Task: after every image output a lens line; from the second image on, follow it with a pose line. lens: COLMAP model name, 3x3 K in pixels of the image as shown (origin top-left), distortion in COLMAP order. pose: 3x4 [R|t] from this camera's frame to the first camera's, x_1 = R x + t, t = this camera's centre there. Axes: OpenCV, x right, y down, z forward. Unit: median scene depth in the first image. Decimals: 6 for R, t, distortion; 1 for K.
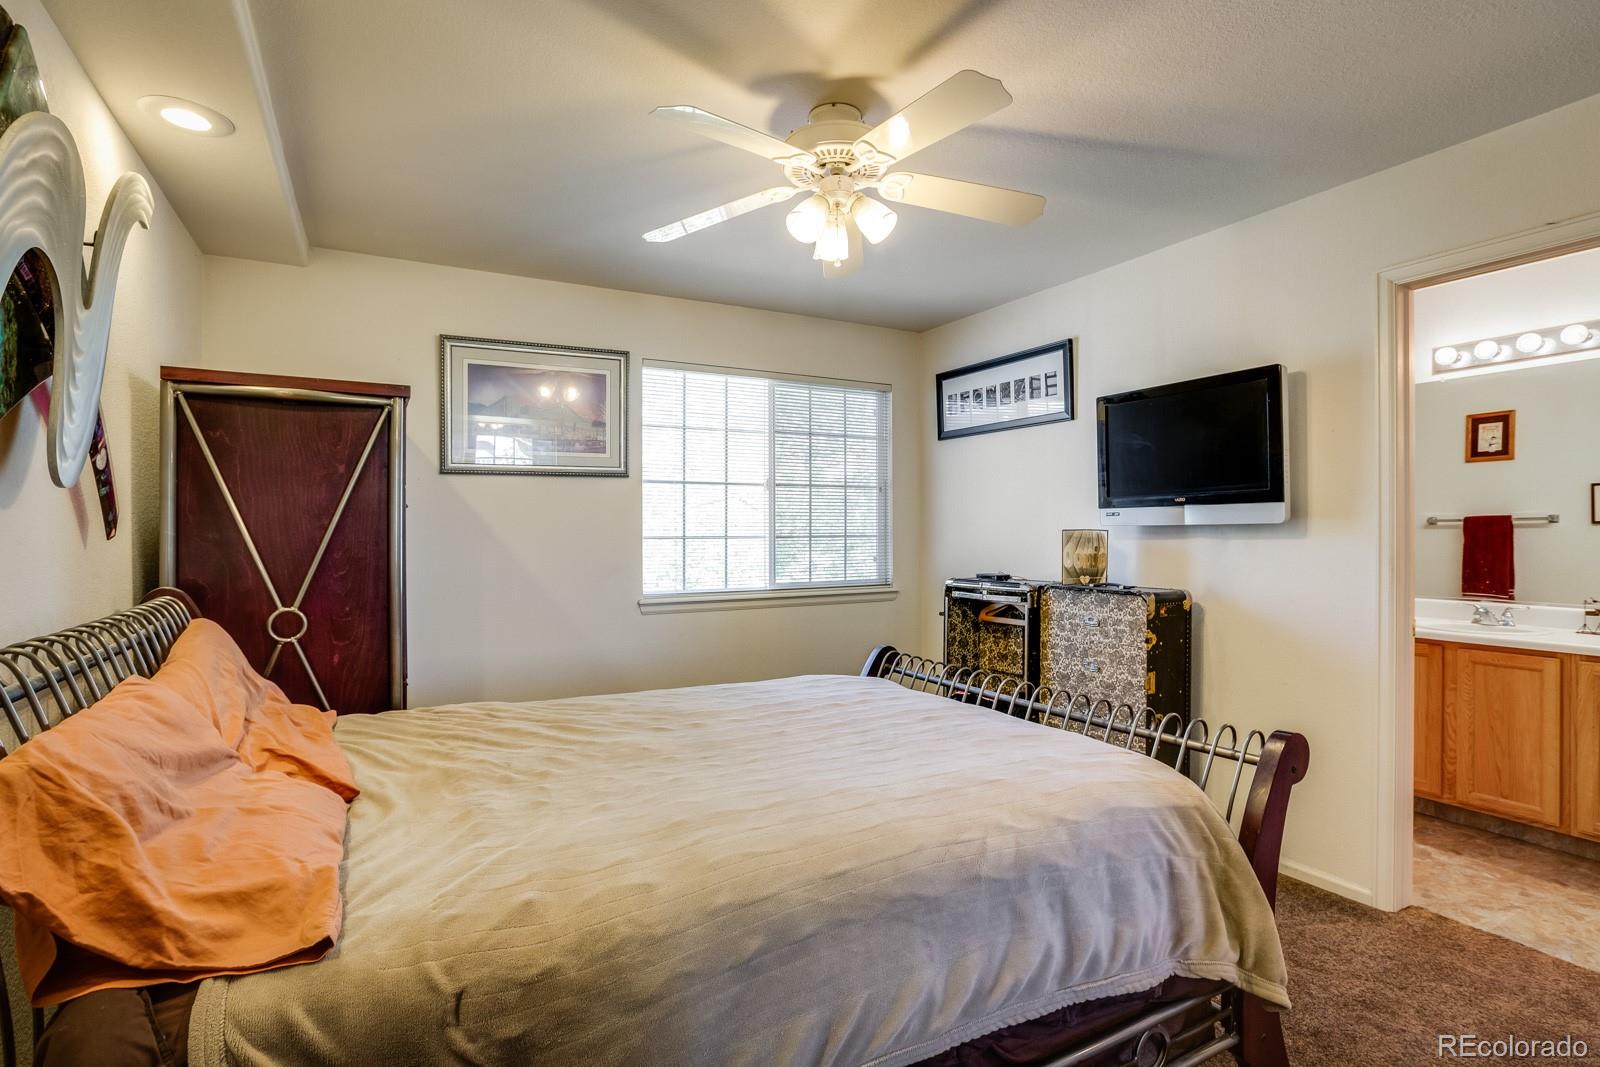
lens RADIAL K [[787.3, 0, 798.5], [0, 787.3, 534.7], [0, 0, 1]] dist [-0.025034, 0.007770]
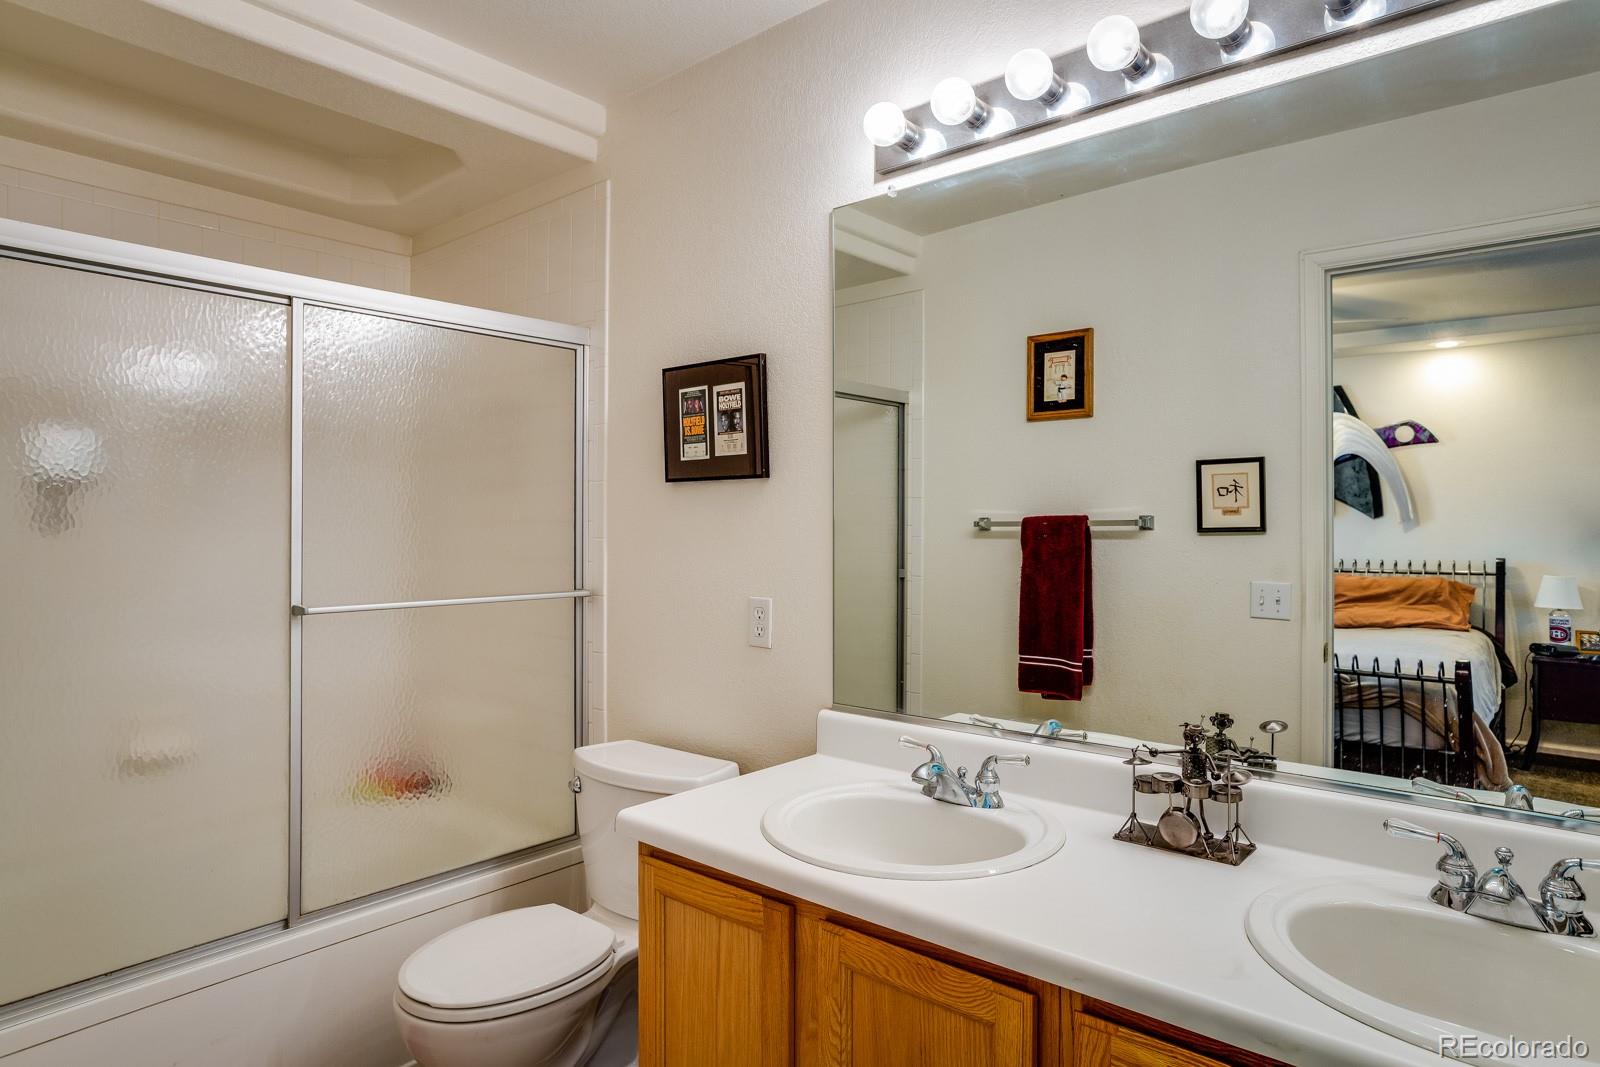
lens RADIAL K [[946.3, 0, 797.8], [0, 946.3, 522.9], [0, 0, 1]] dist [-0.051471, 0.015865]
pose [[0.937109, 0.007531, 0.348955, 0.481122], [-0.004086, 0.999935, -0.010607, -0.011613], [-0.349012, 0.008515, 0.937080, 0.431286]]
